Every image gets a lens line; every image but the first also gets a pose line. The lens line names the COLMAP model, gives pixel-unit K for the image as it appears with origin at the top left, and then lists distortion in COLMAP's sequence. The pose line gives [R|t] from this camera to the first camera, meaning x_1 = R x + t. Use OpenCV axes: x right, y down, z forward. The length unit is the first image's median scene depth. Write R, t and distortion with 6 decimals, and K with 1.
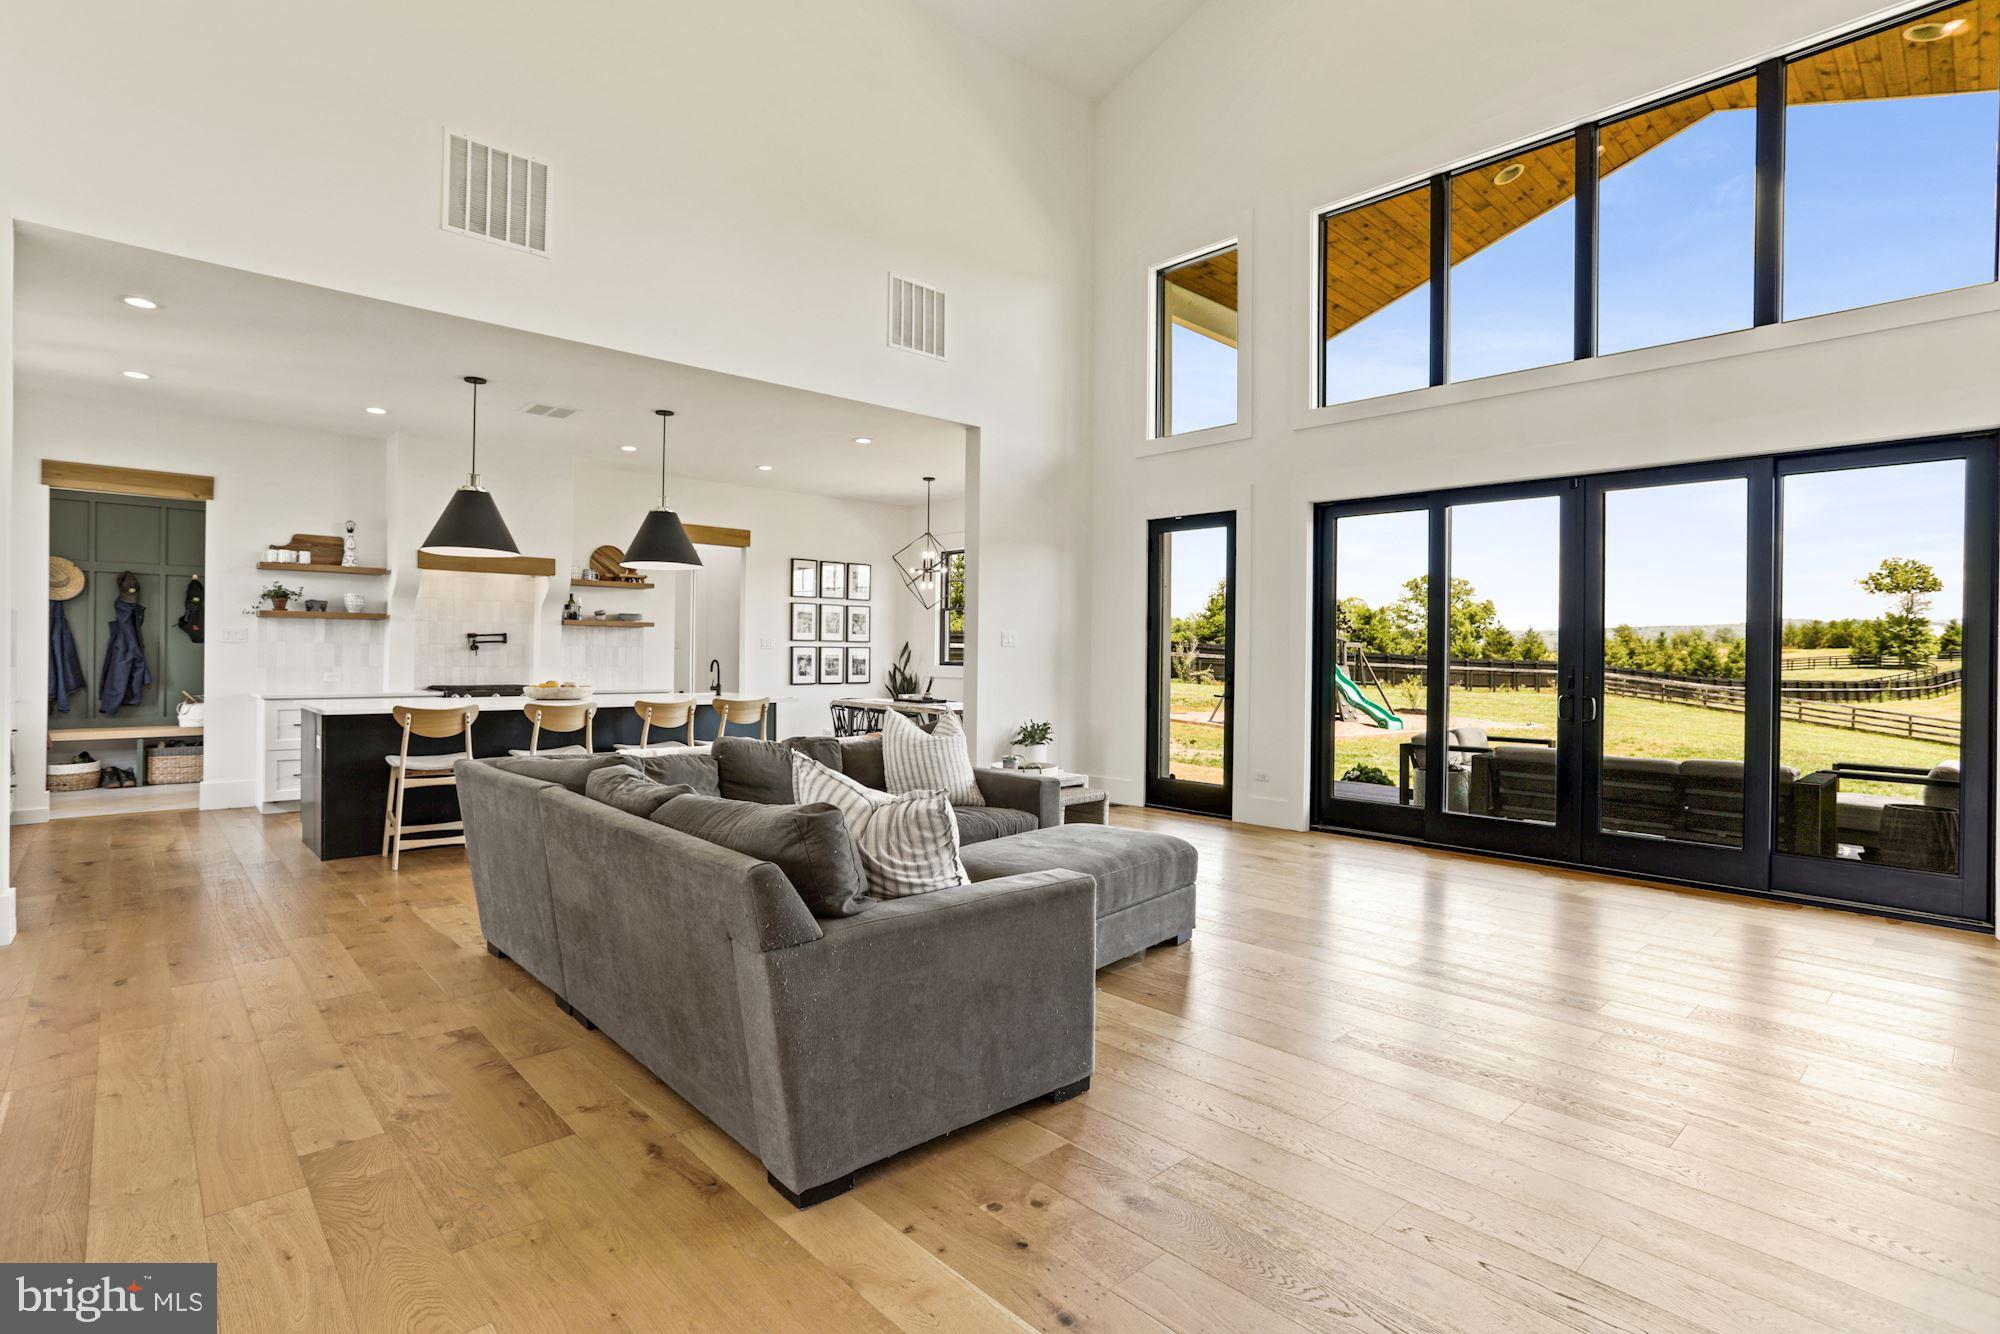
lens RADIAL K [[985.6, 0, 997.1], [0, 985.6, 658.4], [0, 0, 1]] dist [-0.069535, 0.043513]
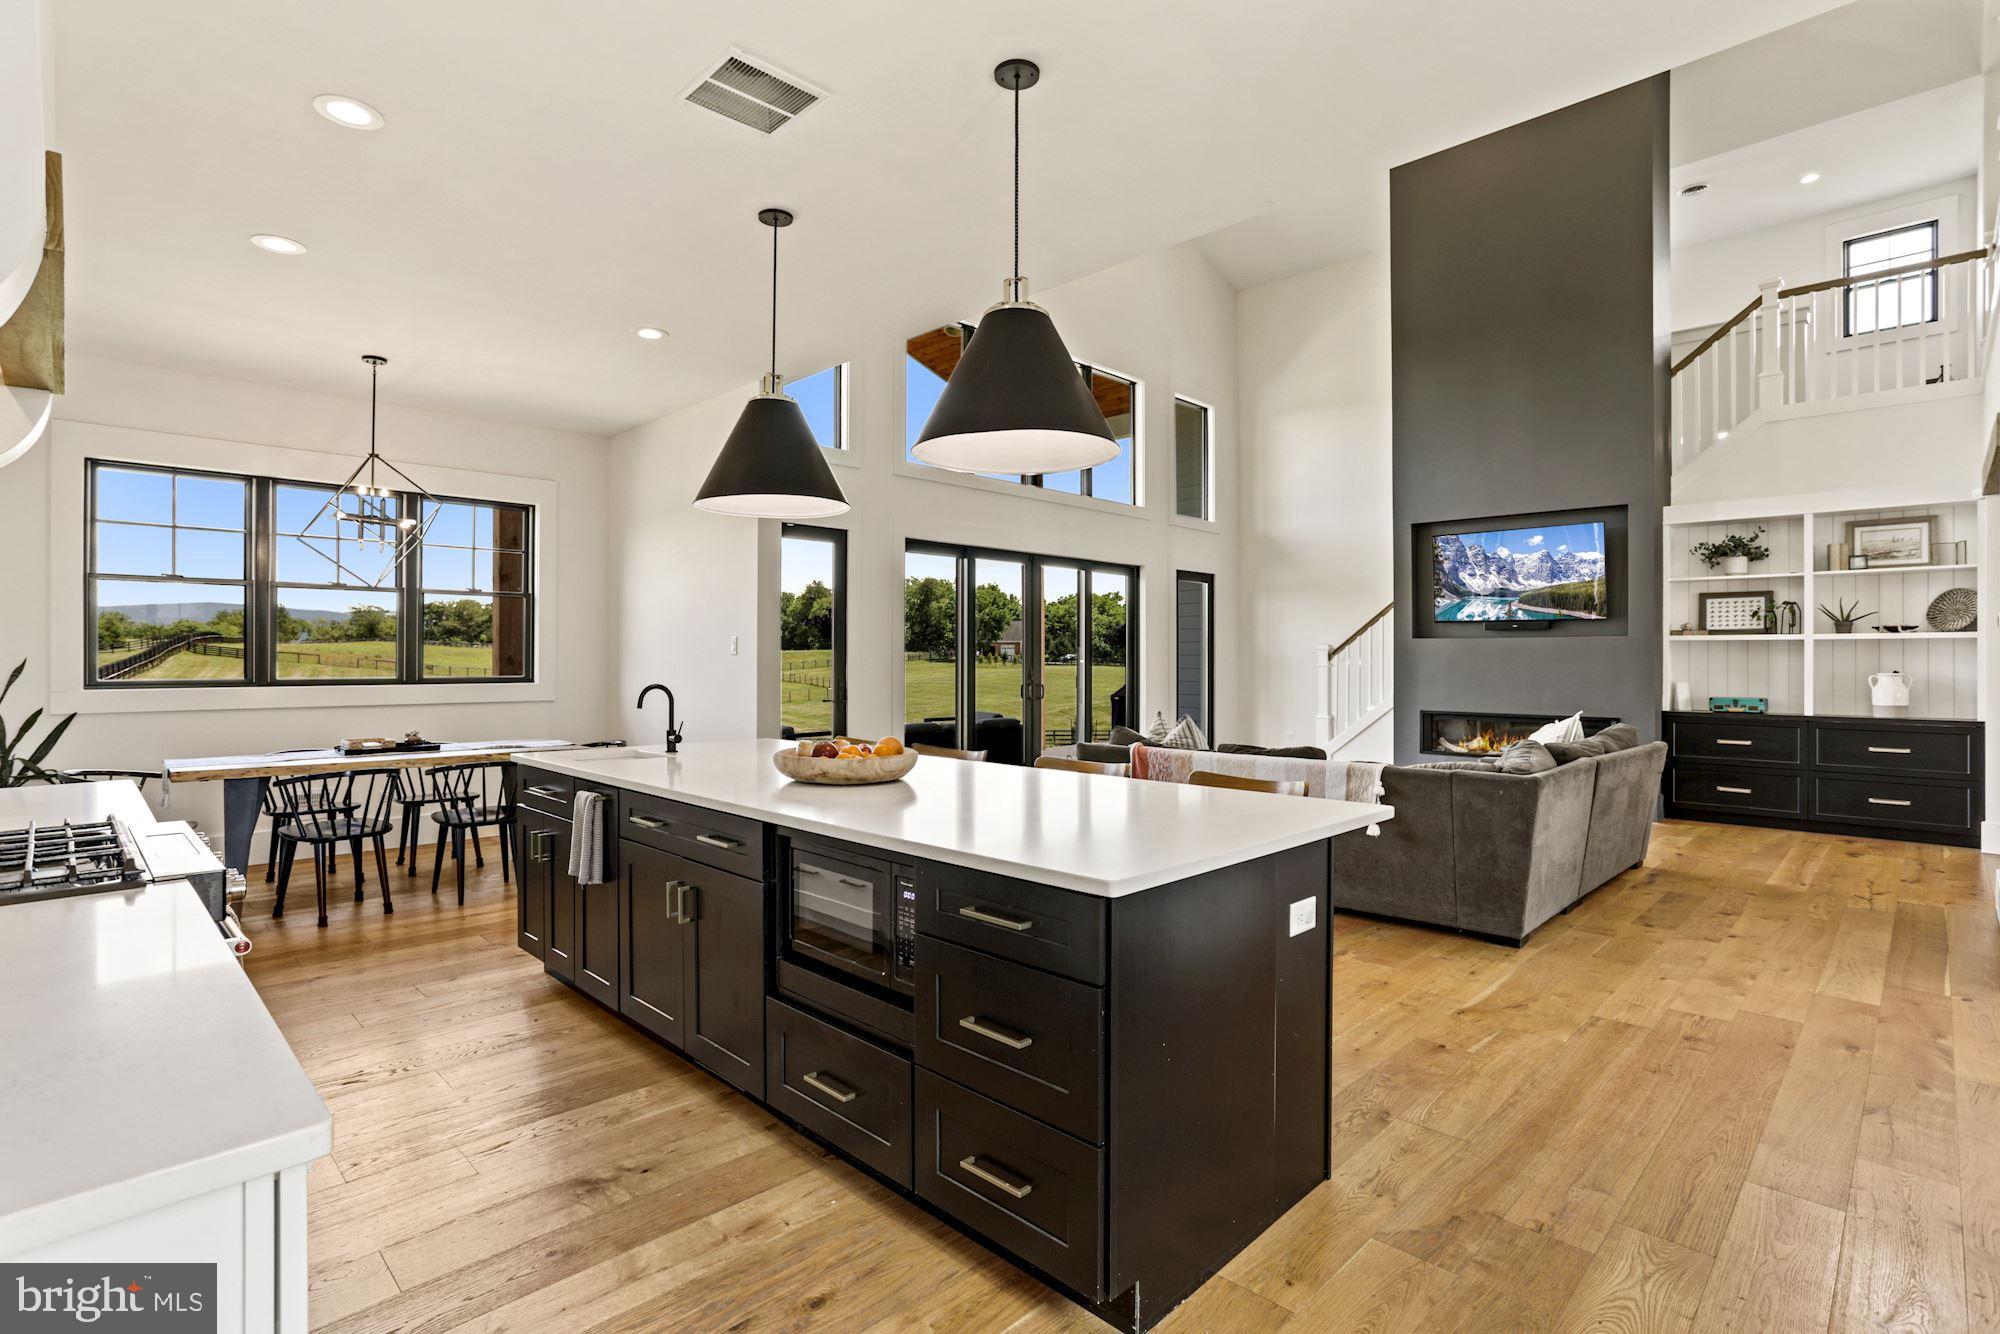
lens RADIAL K [[985.6, 0, 997.1], [0, 985.6, 658.4], [0, 0, 1]] dist [-0.069535, 0.043513]
pose [[-0.048221, -0.009862, 0.998788, -0.728674], [0.001451, 0.999950, 0.009943, -0.015601], [-0.998836, 0.001929, -0.048204, 0.752656]]
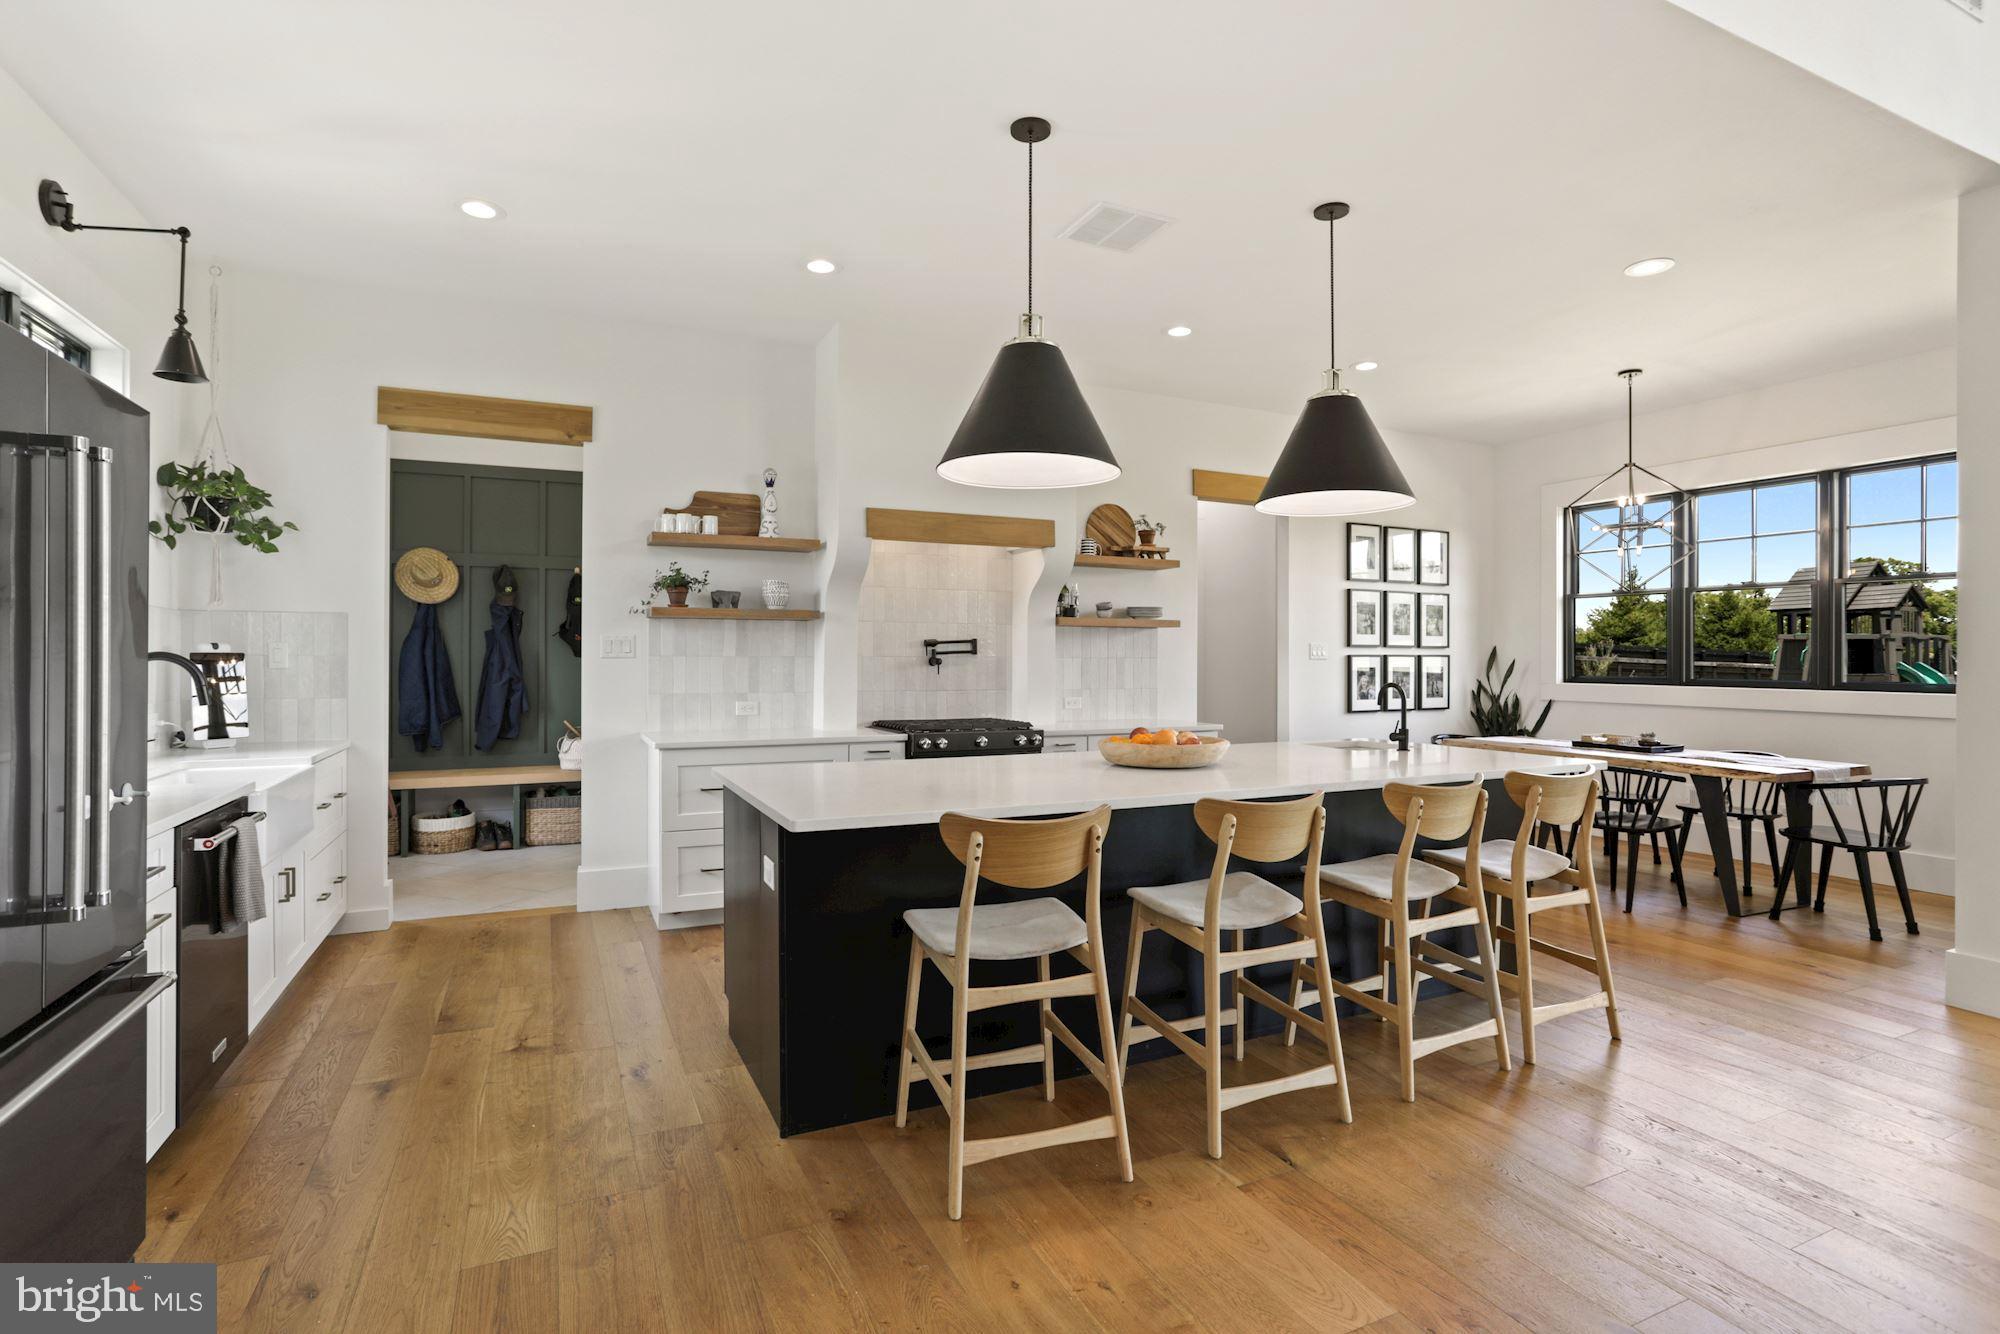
lens RADIAL K [[985.6, 0, 997.1], [0, 985.6, 658.4], [0, 0, 1]] dist [-0.069535, 0.043513]
pose [[0.953465, -0.007654, -0.301406, -0.293877], [0.005692, 0.999957, -0.007385, -0.007954], [0.301450, 0.005326, 0.953467, 0.373622]]
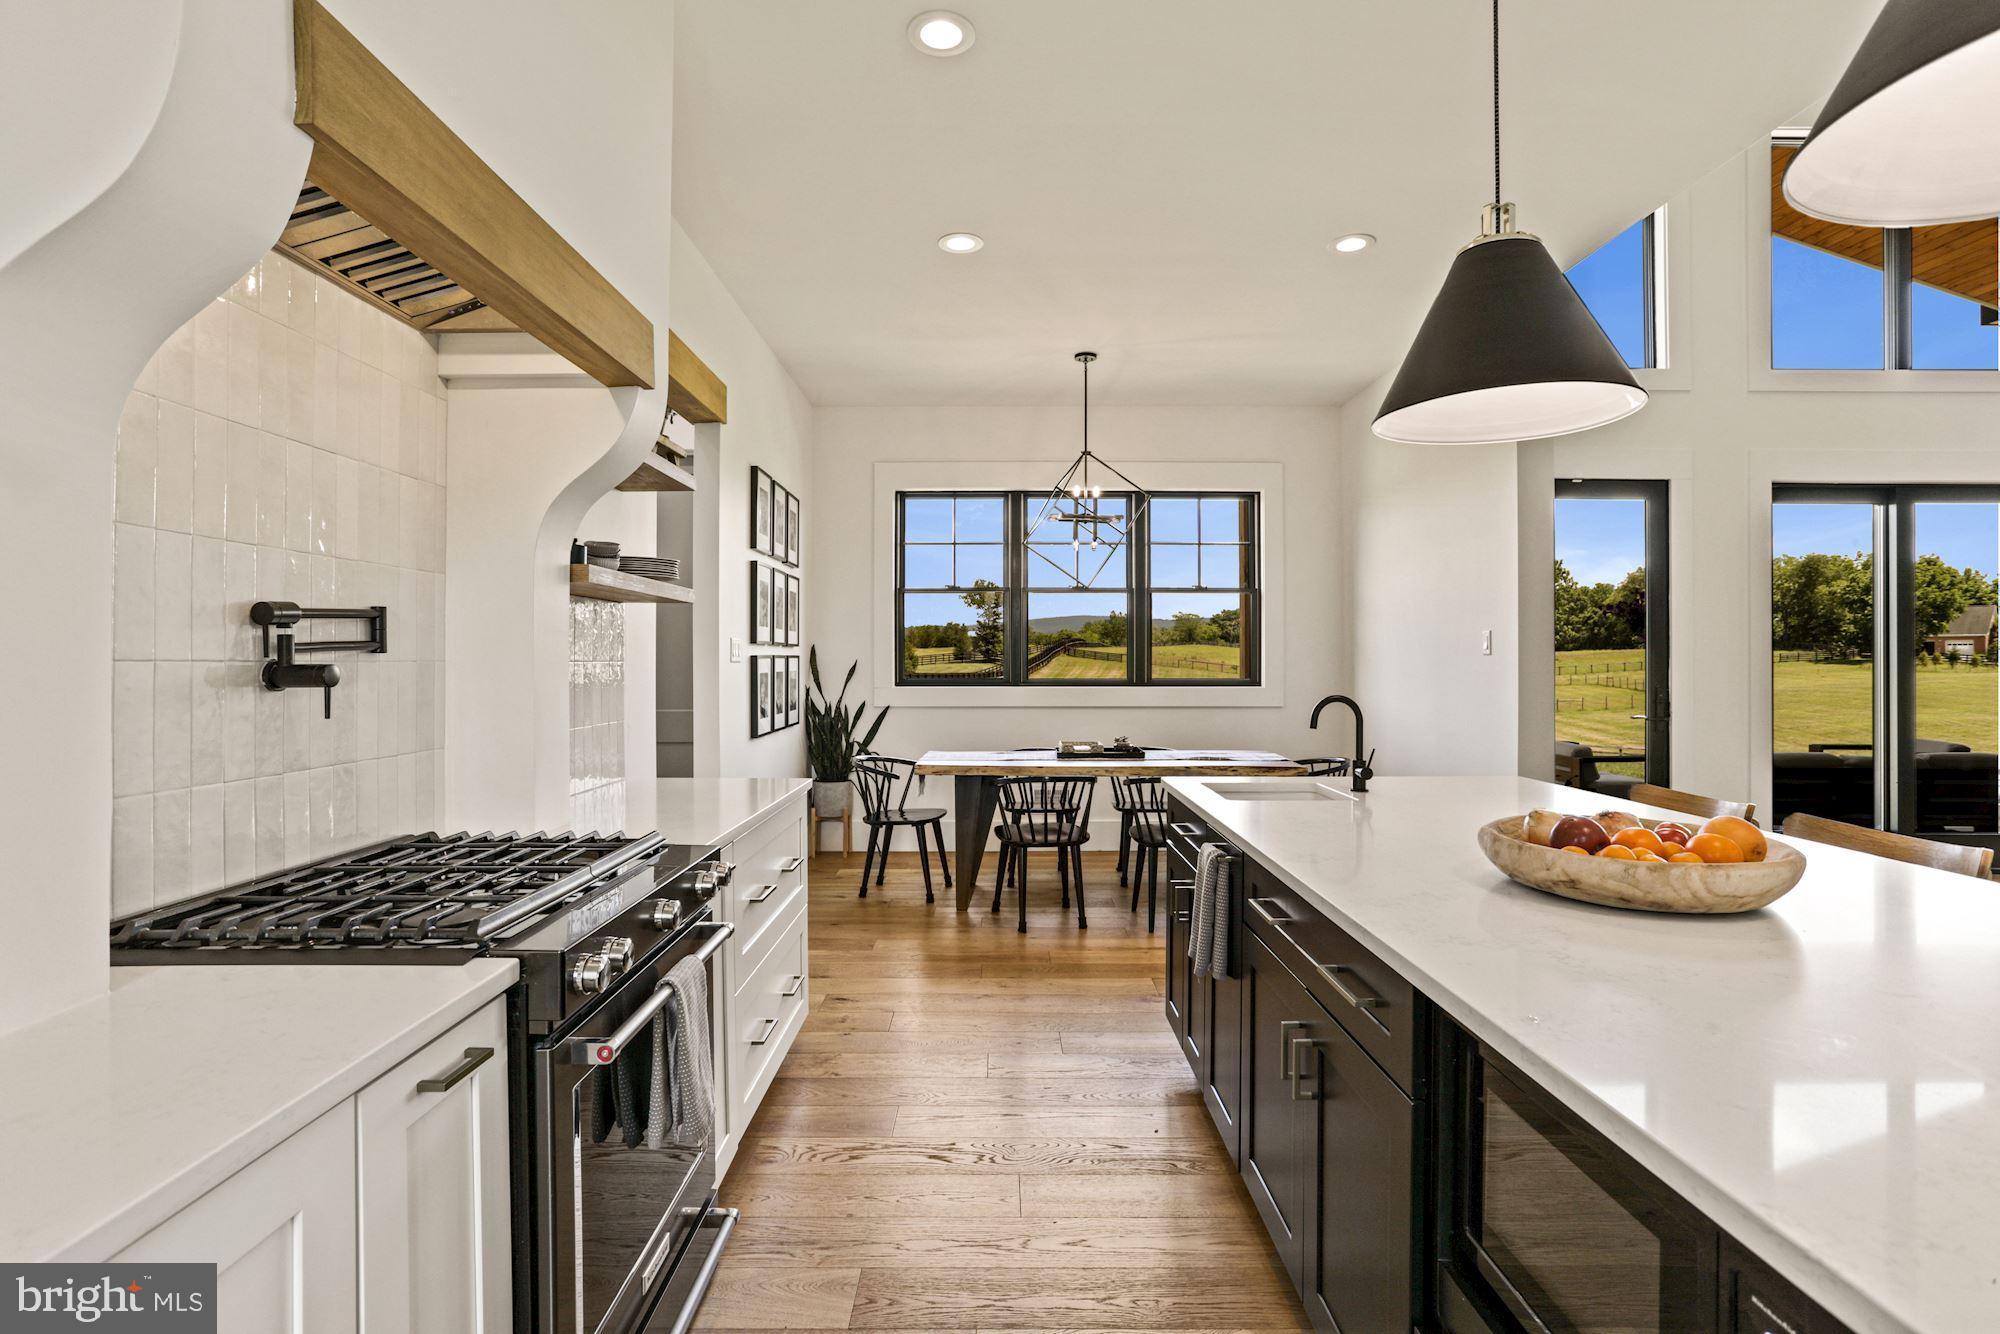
lens RADIAL K [[956.3, 0, 994.9], [0, 956.3, 653.5], [0, 0, 1]] dist [-0.065154, 0.037189]
pose [[0.676165, -0.005726, 0.736728, -0.570414], [0.009373, 0.999956, -0.000830, -0.014066], [-0.736691, 0.007467, 0.676188, 0.759181]]
